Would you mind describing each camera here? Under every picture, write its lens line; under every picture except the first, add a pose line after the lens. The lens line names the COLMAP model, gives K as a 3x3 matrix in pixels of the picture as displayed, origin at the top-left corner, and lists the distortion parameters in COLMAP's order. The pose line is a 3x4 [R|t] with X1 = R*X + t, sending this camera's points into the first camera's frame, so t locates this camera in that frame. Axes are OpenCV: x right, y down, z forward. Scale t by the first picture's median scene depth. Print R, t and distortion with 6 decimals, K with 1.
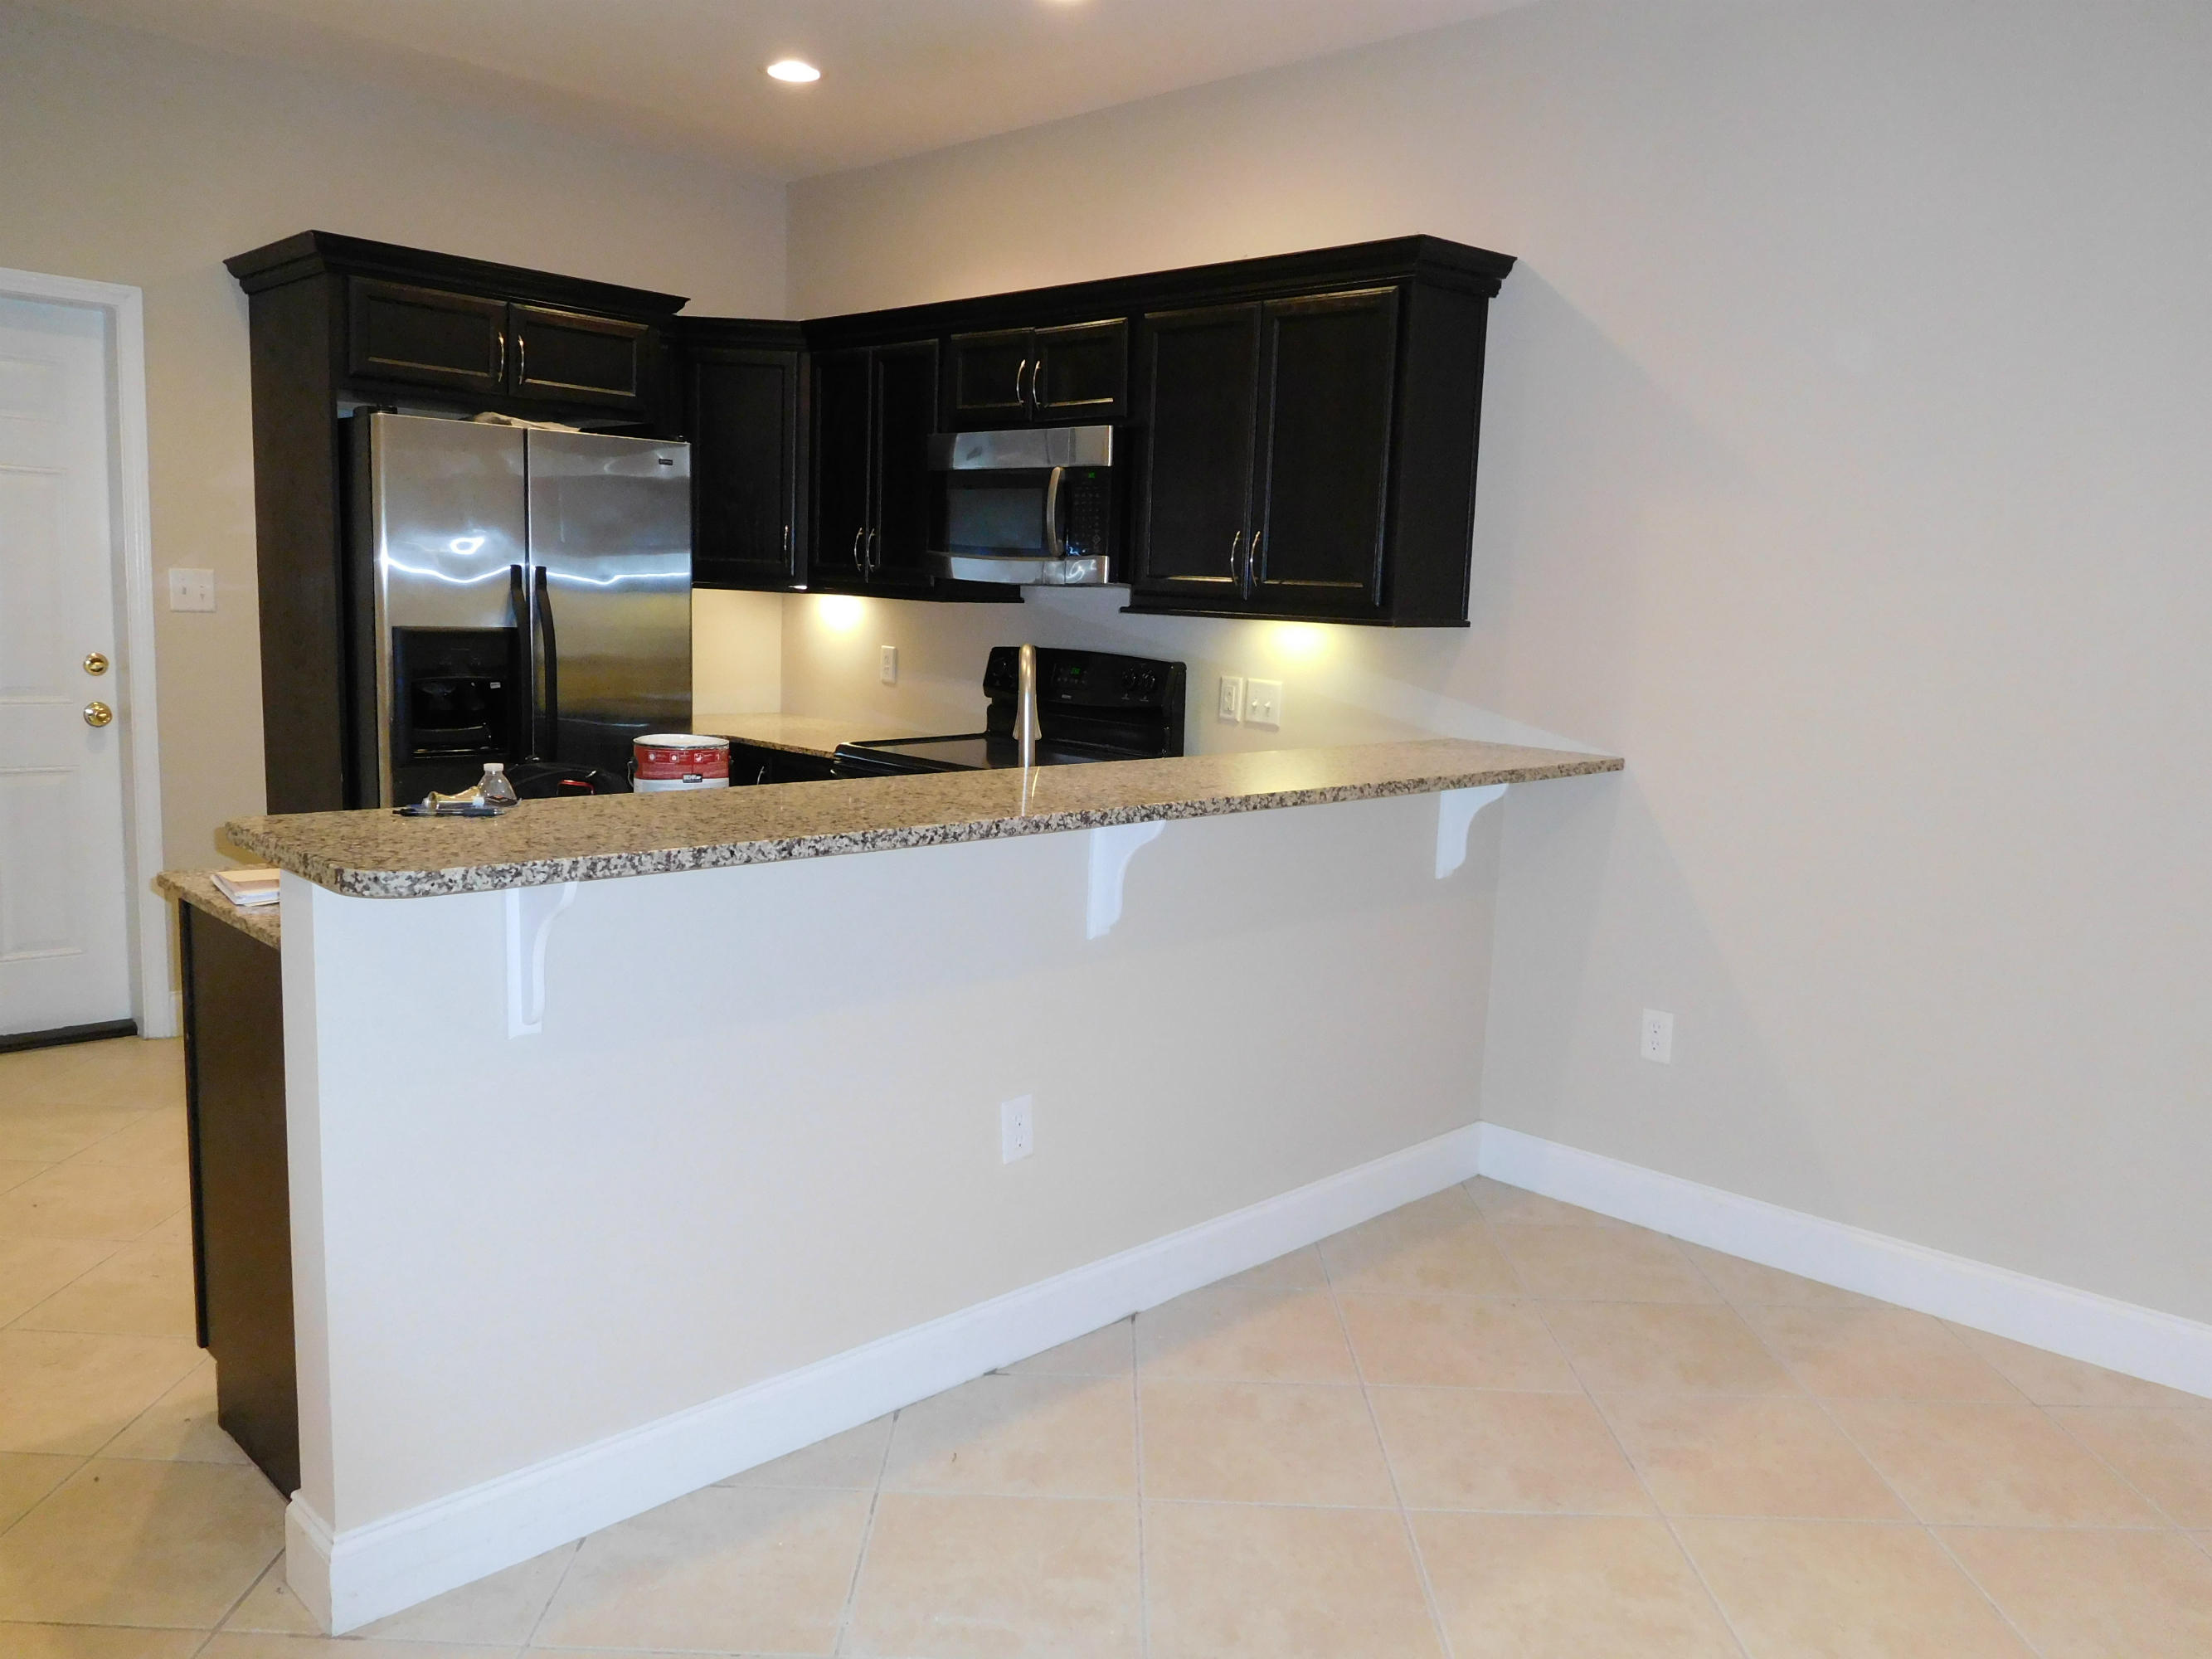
lens RADIAL K [[1660.7, 0, 1108.9], [0, 1660.7, 824.8], [0, 0, 1]] dist [-0.014893, 0.005117]
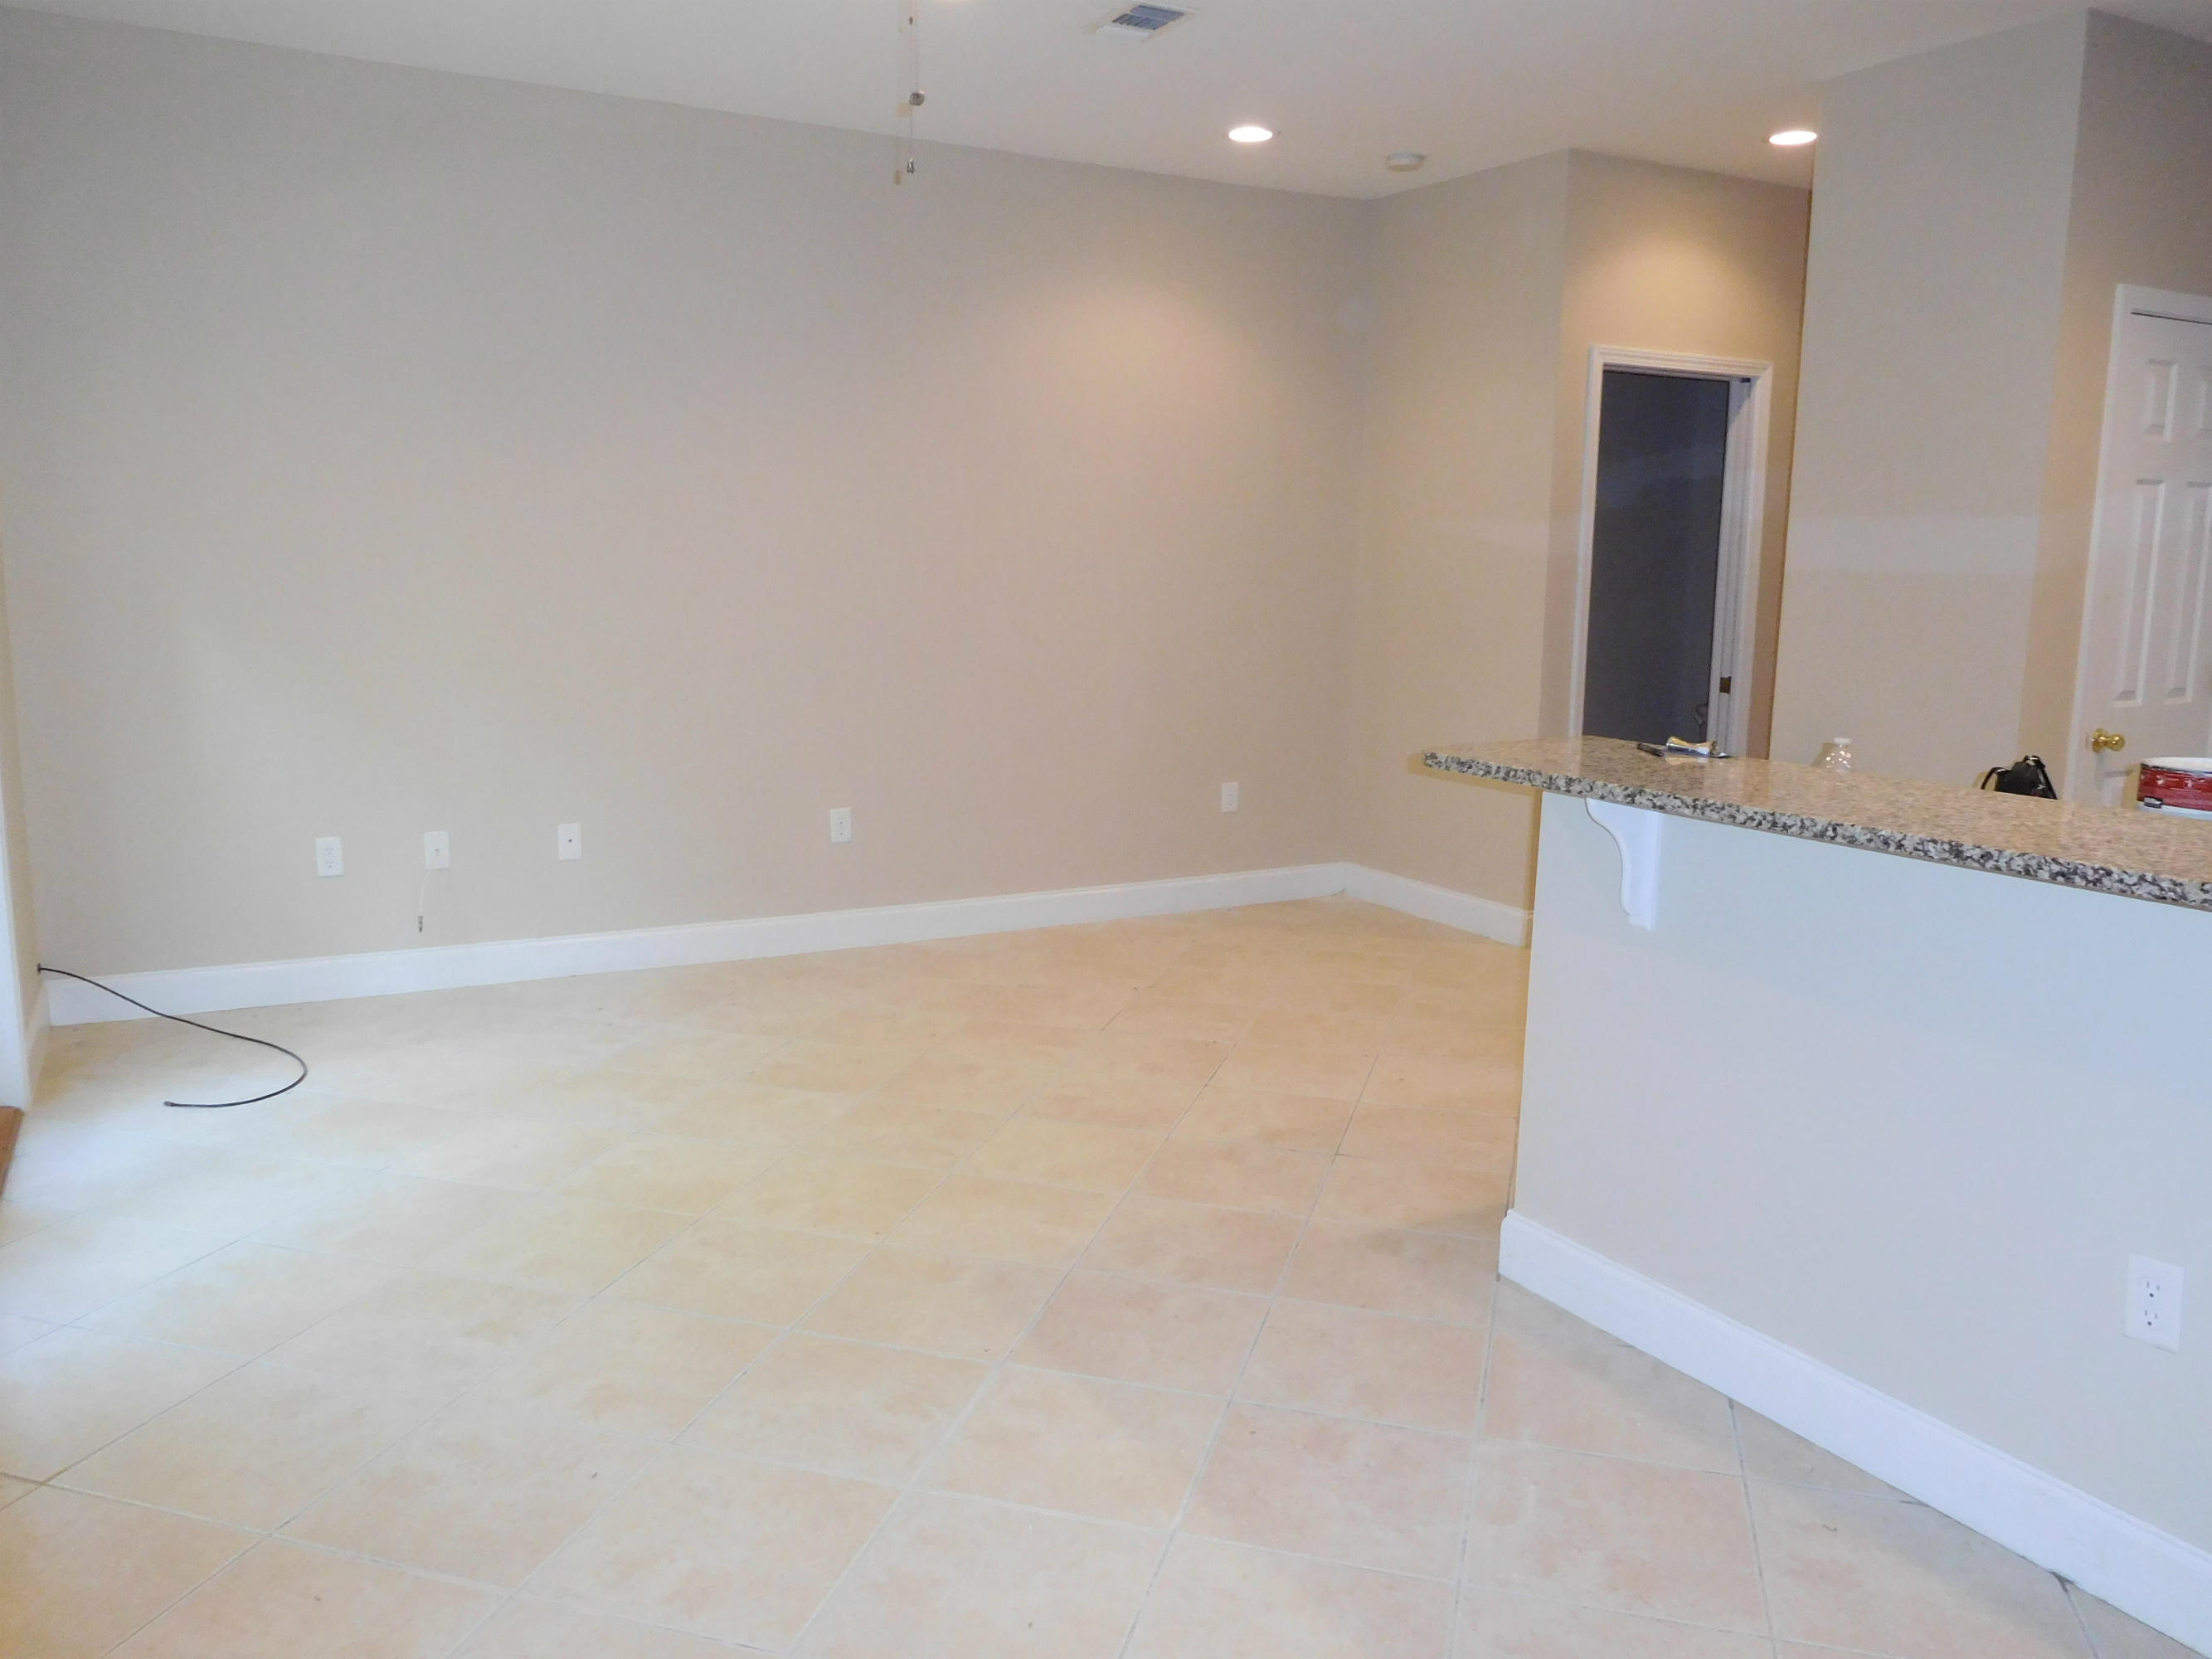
lens RADIAL K [[1660.7, 0, 1112.4], [0, 1660.7, 828.1], [0, 0, 1]] dist [-0.014893, 0.005117]
pose [[-0.263090, 0.116663, -0.957692, 0.941164], [-0.160199, 0.973599, 0.162609, -0.087363], [0.951378, 0.196202, -0.237454, 0.860820]]
